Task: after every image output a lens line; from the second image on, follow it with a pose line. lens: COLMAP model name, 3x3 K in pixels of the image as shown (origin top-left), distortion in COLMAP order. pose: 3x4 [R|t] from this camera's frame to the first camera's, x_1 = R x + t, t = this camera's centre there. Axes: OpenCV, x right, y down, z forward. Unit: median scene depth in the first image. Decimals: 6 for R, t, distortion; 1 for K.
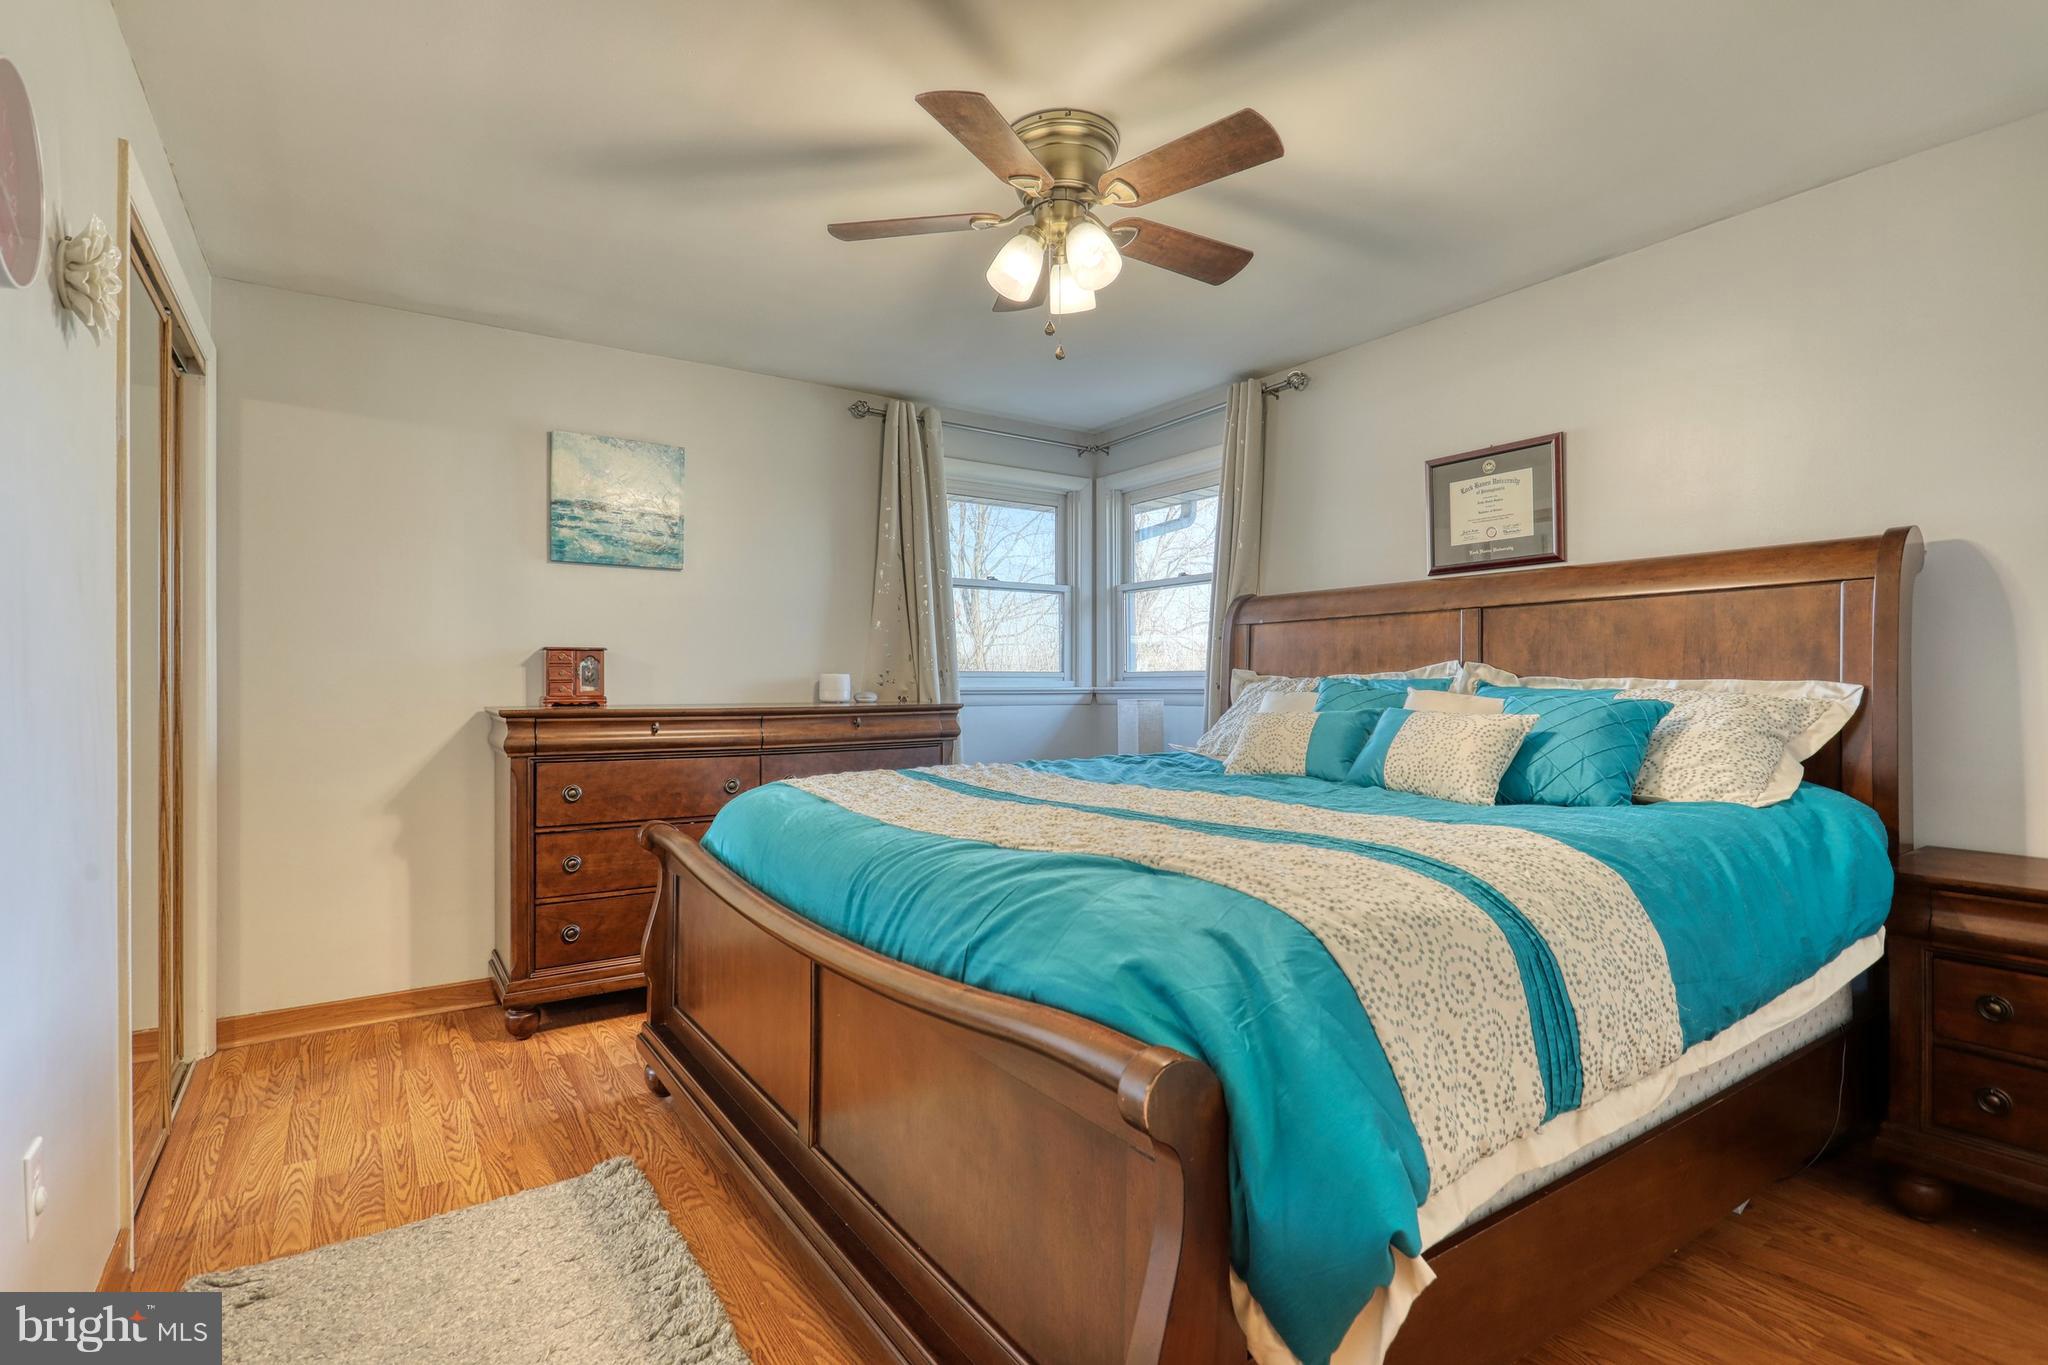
lens RADIAL K [[994.6, 0, 1026.5], [0, 994.6, 691.7], [0, 0, 1]] dist [0.012872, 0.000061]
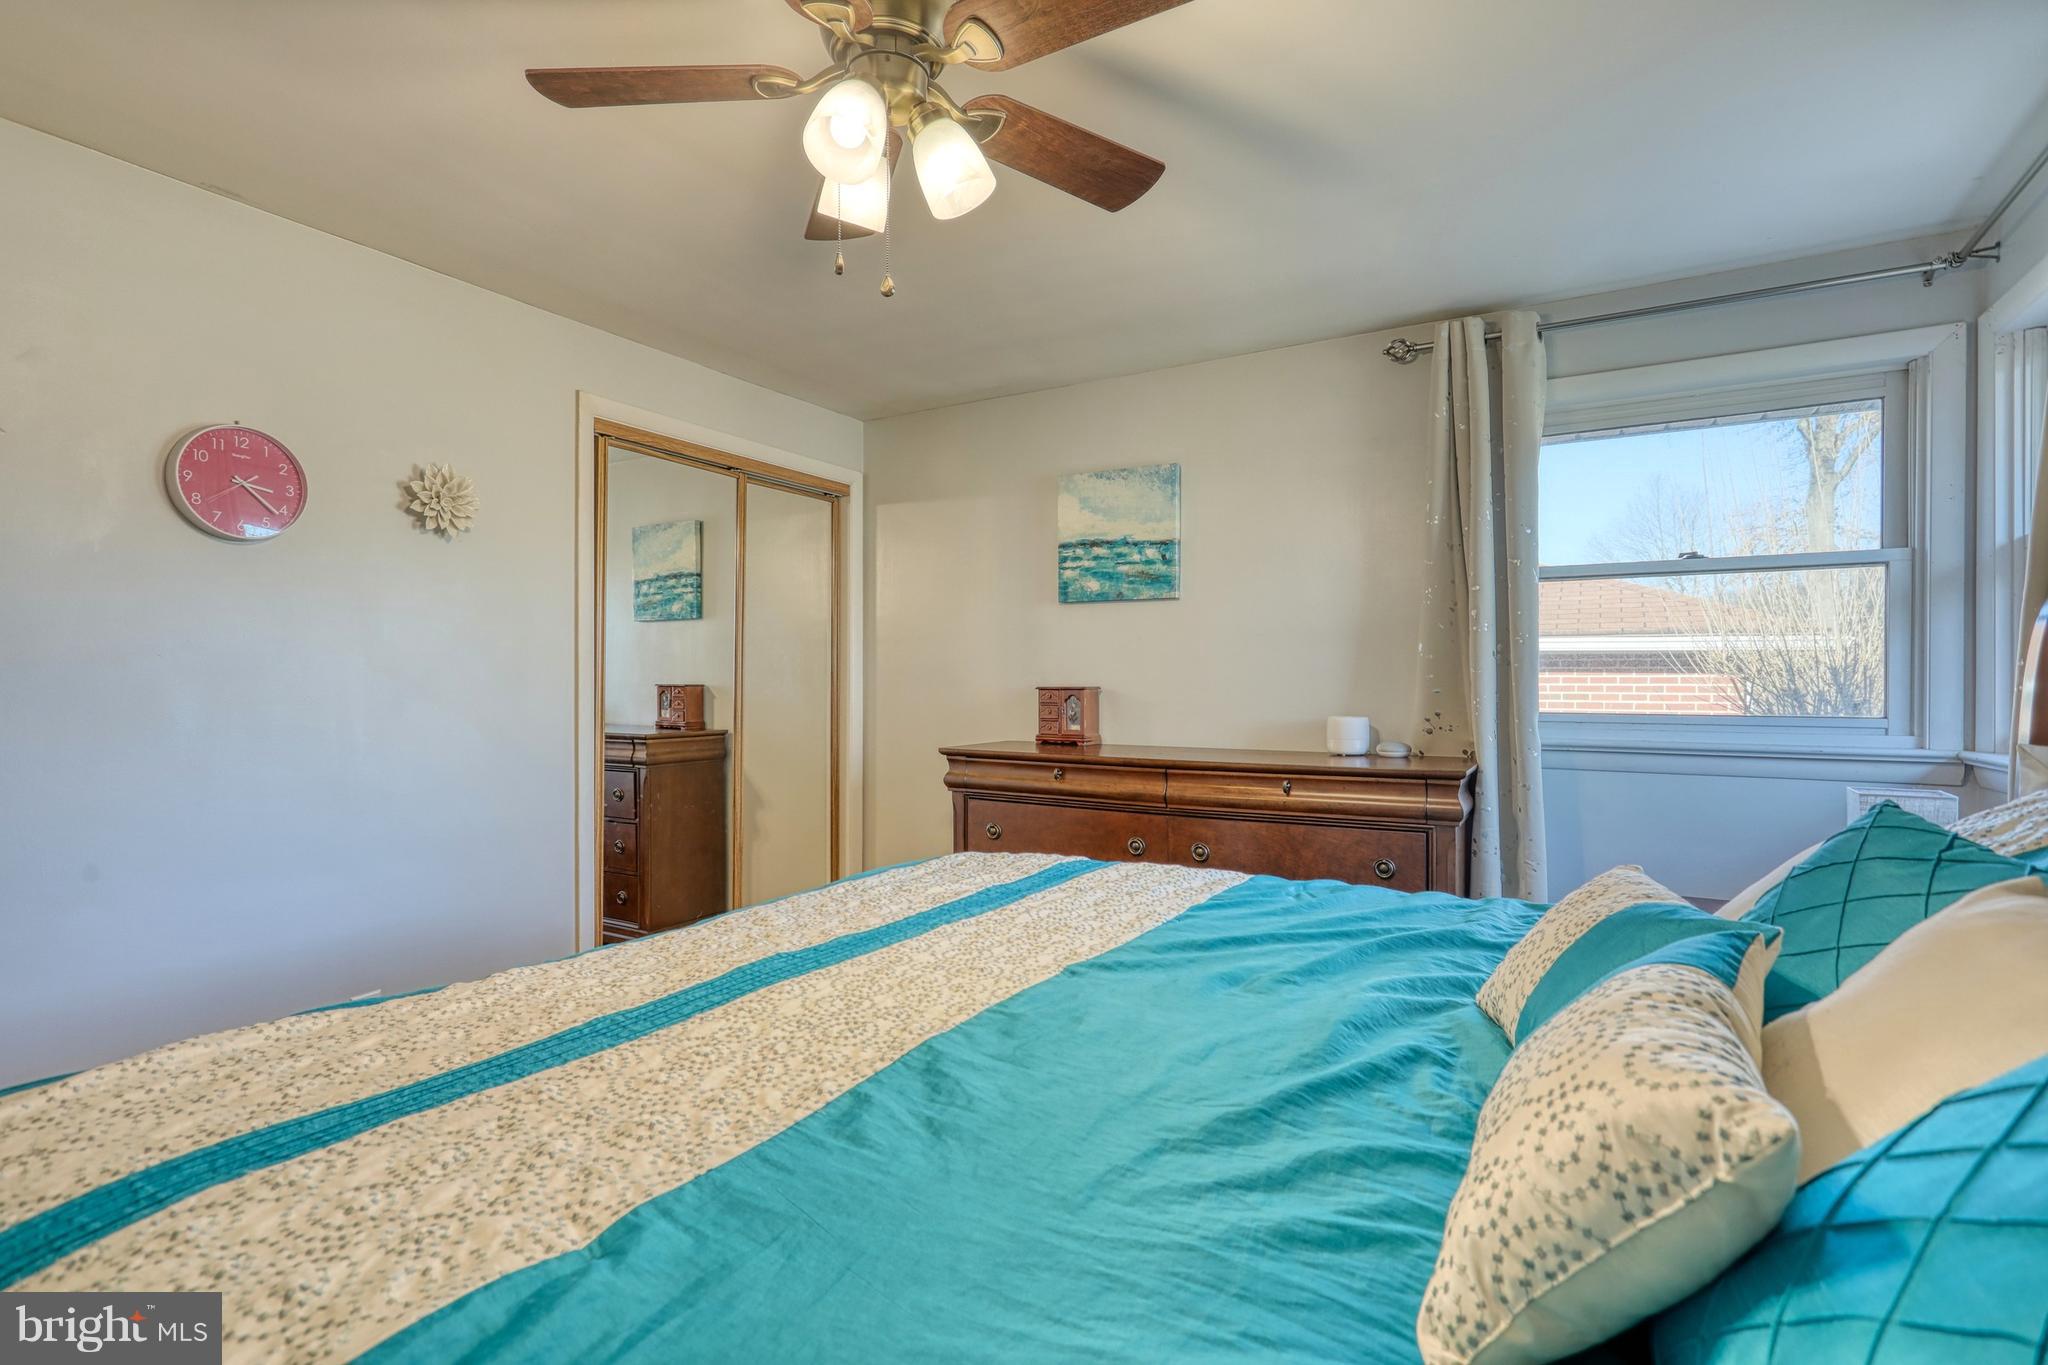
lens RADIAL K [[994.6, 0, 1022.0], [0, 994.6, 676.0], [0, 0, 1]] dist [0.012872, 0.000061]
pose [[0.419570, -0.006730, -0.907698, 0.434469], [-0.011418, 0.999854, -0.012691, -0.040854], [0.907651, 0.015689, 0.419432, 0.521419]]
